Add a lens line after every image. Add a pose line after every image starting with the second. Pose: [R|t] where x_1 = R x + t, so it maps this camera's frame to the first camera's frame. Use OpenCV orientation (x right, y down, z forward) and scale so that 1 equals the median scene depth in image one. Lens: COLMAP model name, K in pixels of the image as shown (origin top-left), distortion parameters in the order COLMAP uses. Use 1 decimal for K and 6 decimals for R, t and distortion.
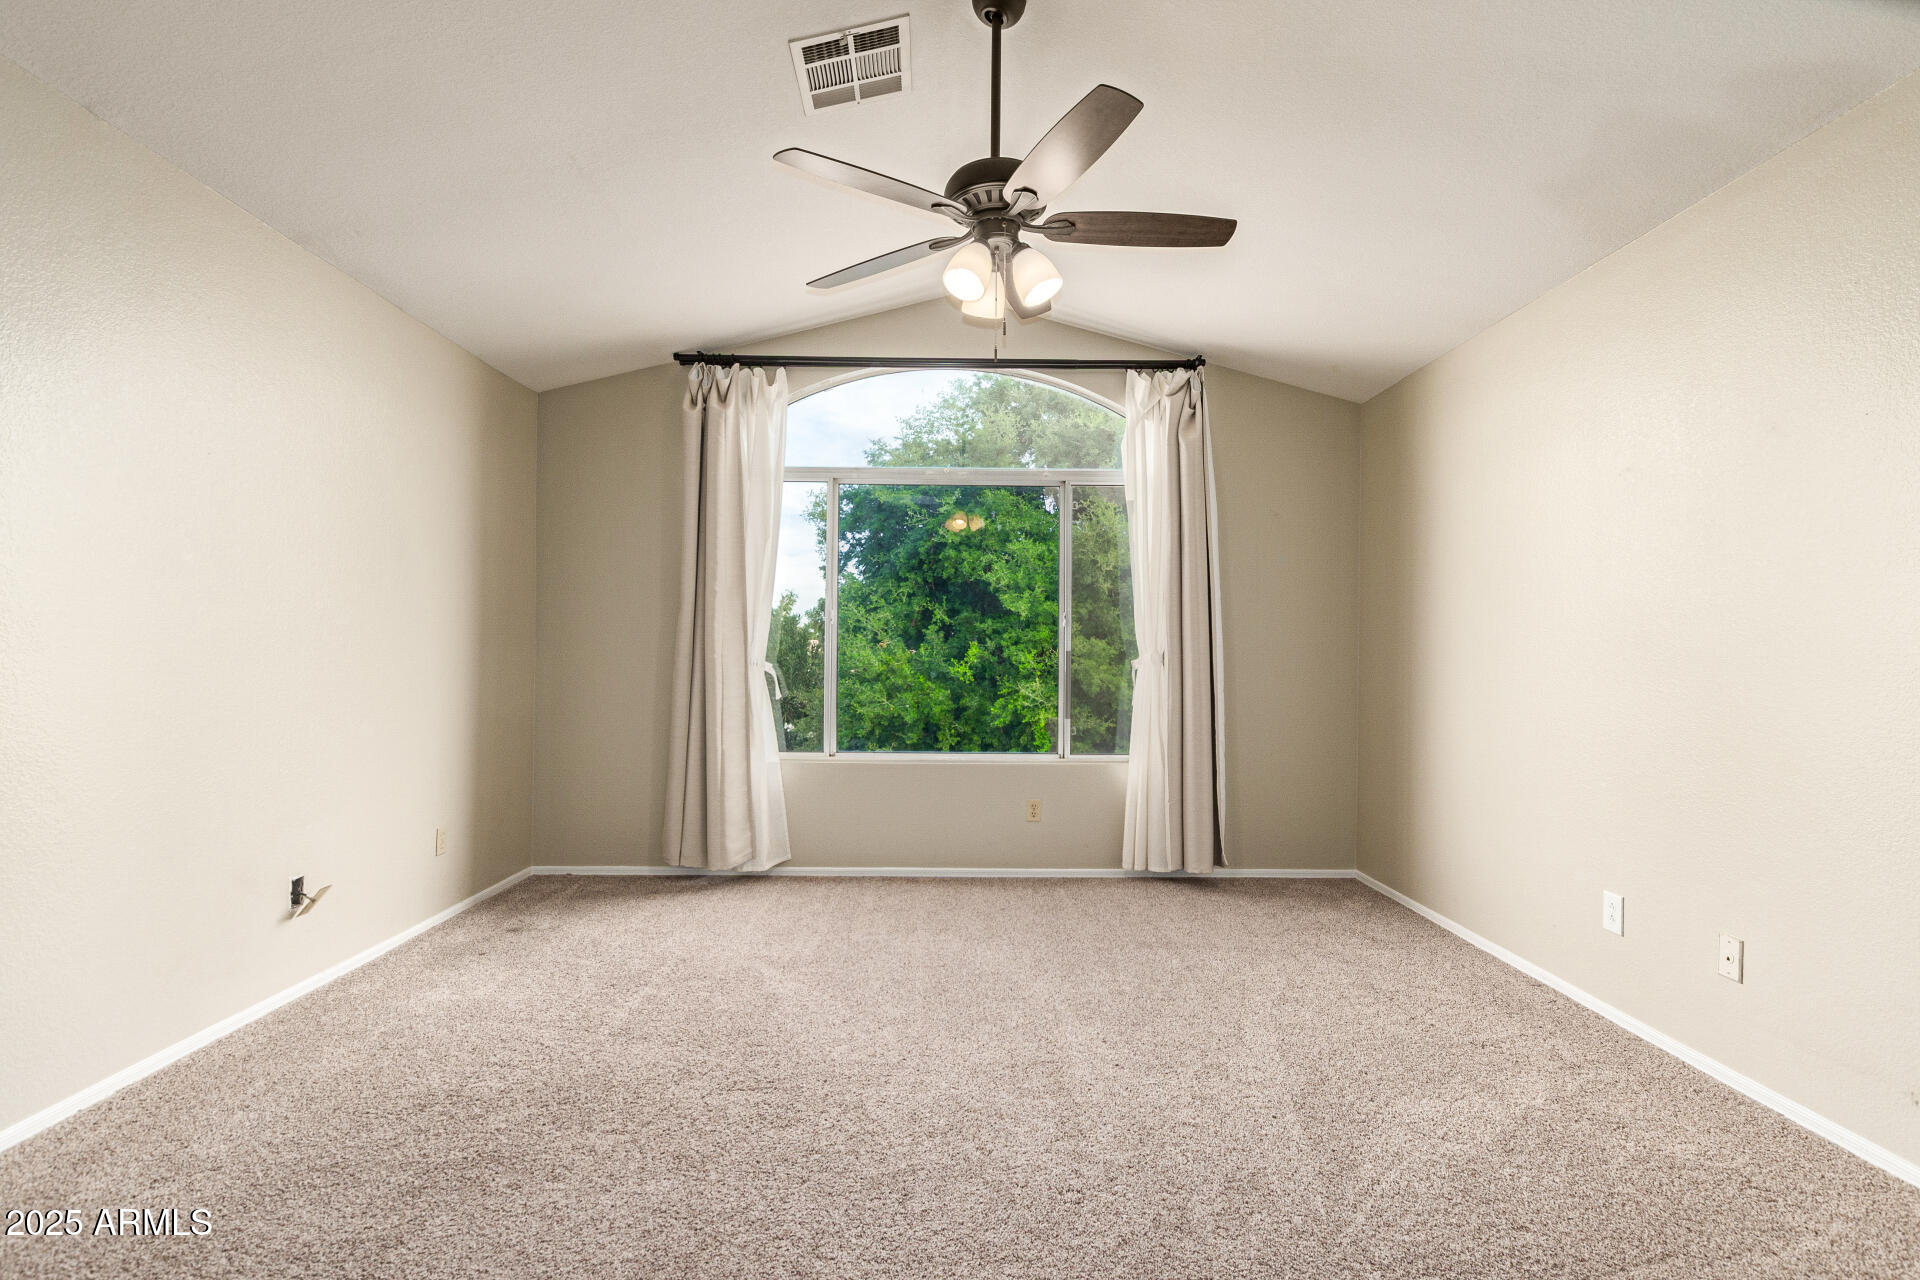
lens RADIAL K [[893.5, 0, 960.0], [0, 893.5, 651.7], [0, 0, 1]] dist [0.004245, 0.000392]
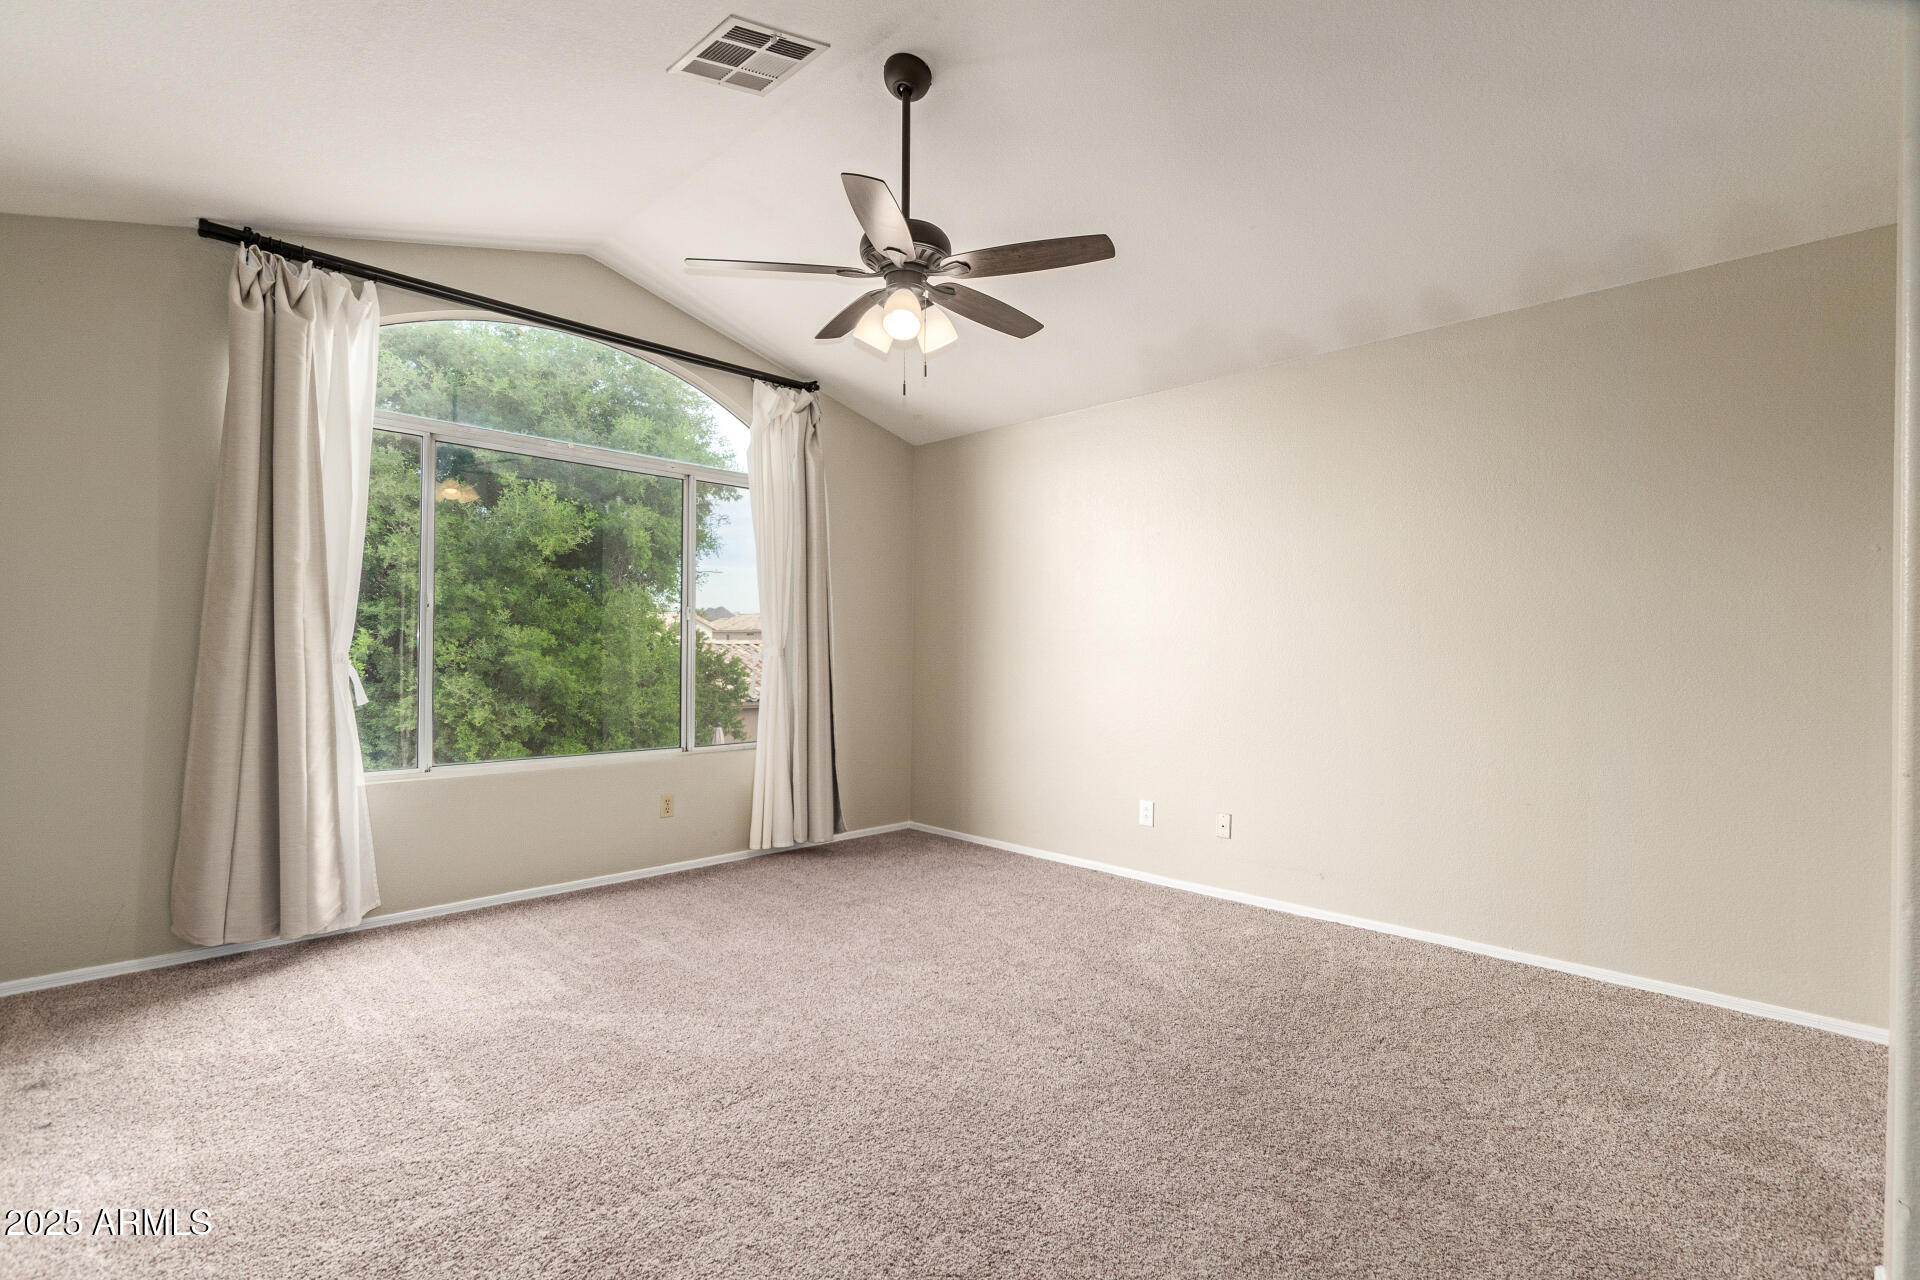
lens RADIAL K [[897.6, 0, 954.5], [0, 897.6, 650.9], [0, 0, 1]] dist [0.001046, -0.001152]
pose [[0.704178, -0.001768, 0.710022, -0.410518], [-0.007449, 0.999923, 0.009878, -0.005883], [-0.709985, -0.012245, 0.704111, 0.082173]]
